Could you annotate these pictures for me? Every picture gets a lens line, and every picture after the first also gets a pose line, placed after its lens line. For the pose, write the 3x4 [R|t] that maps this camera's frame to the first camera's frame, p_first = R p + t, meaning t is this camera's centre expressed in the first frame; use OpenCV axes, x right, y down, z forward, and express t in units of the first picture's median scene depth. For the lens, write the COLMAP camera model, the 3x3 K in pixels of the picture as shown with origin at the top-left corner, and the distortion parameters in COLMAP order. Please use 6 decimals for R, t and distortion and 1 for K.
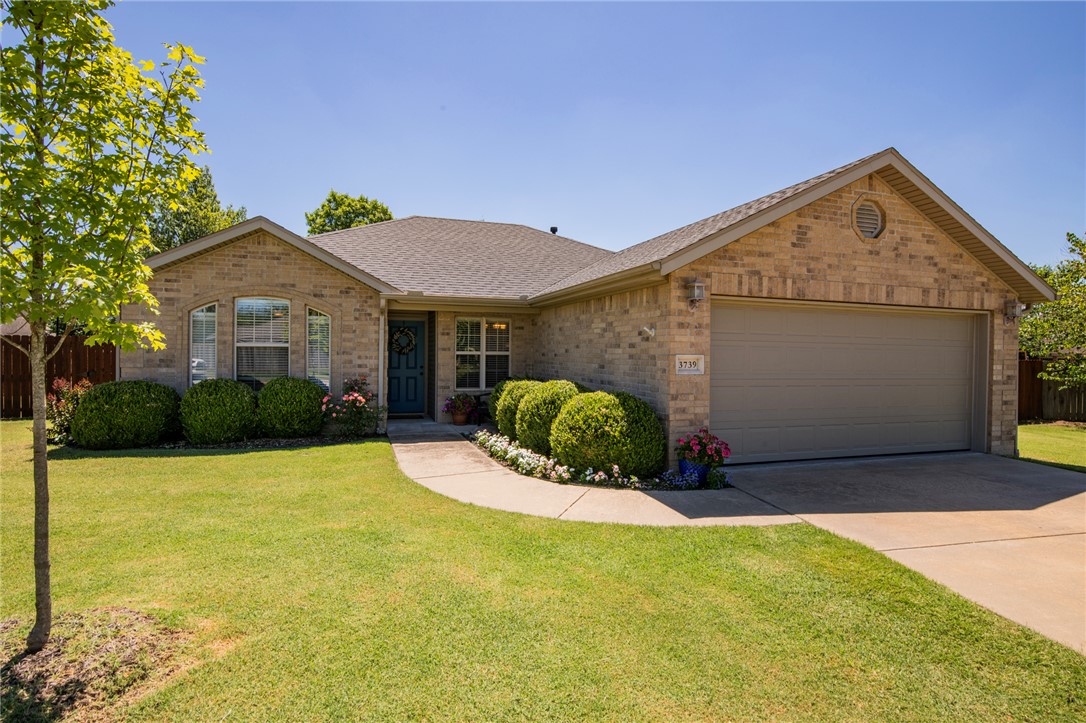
lens RADIAL K [[582.1, 0, 543.0], [0, 582.1, 361.5], [0, 0, 1]] dist [-0.012922, 0.001104]
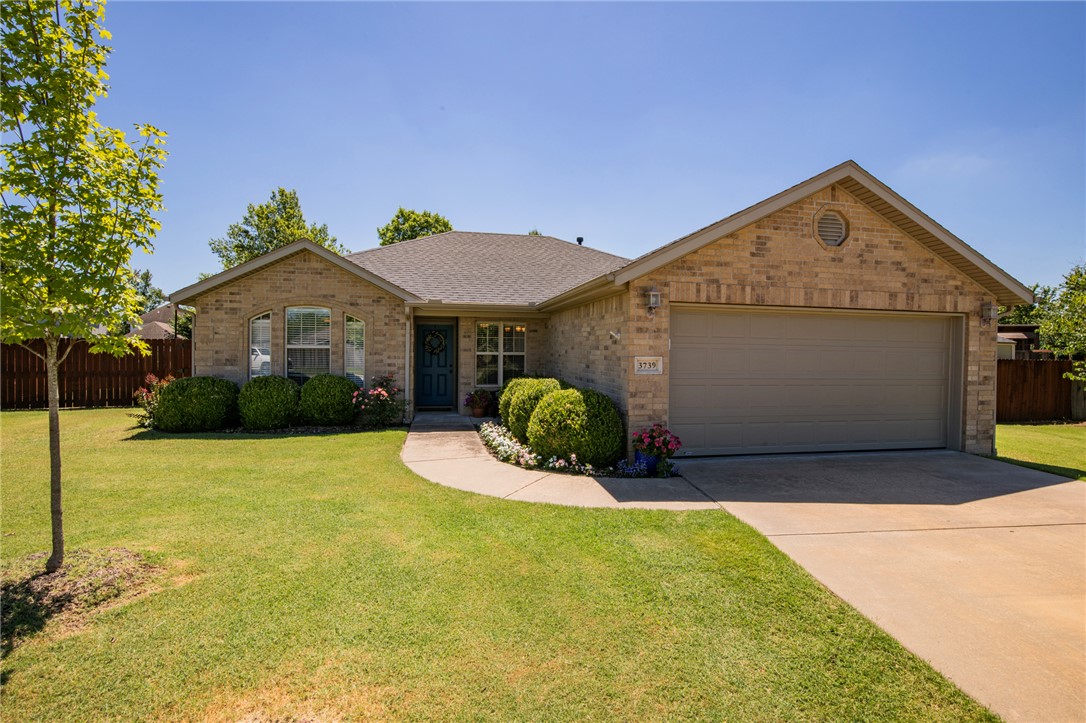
lens RADIAL K [[545.4, 0, 543.0], [0, 545.4, 361.5], [0, 0, 1]] dist [-0.018633, 0.001405]
pose [[0.992340, 0.002020, -0.123517, 0.153548], [-0.001426, 0.999987, 0.004898, -0.005813], [0.123526, -0.004684, 0.992330, -0.046418]]
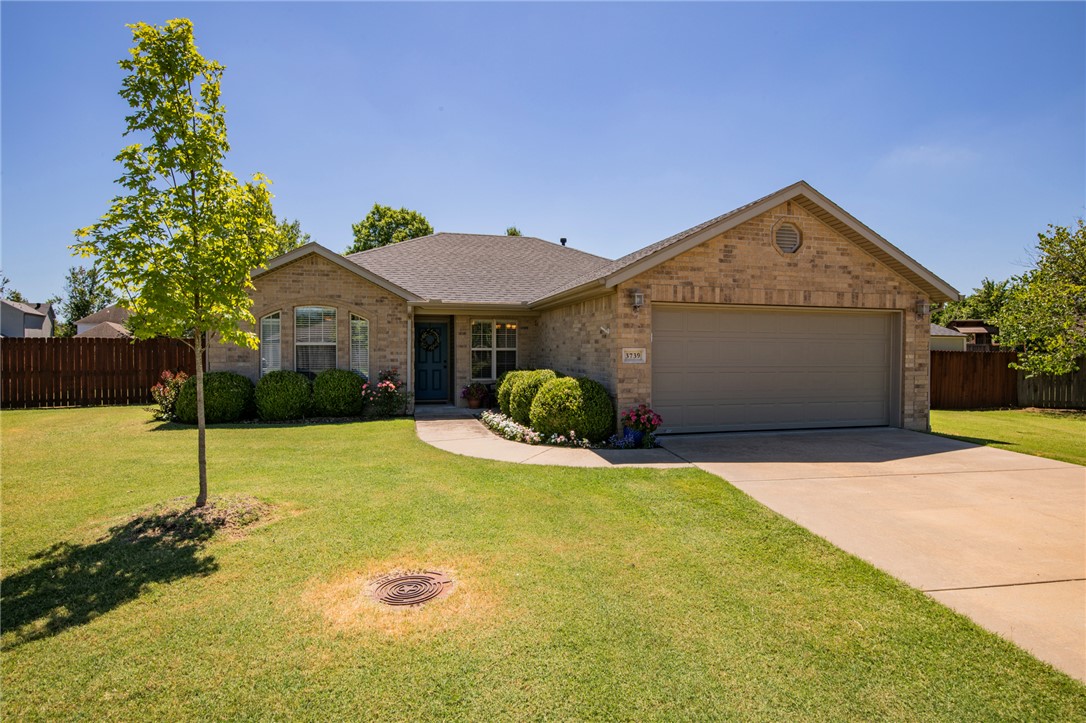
lens RADIAL K [[578.7, 0, 543.0], [0, 578.7, 361.5], [0, 0, 1]] dist [-0.004944, -0.001506]
pose [[0.997176, -0.007071, -0.074764, 0.123562], [0.007375, 0.999966, 0.003793, 0.010353], [0.074735, -0.004334, 0.997194, -0.260616]]
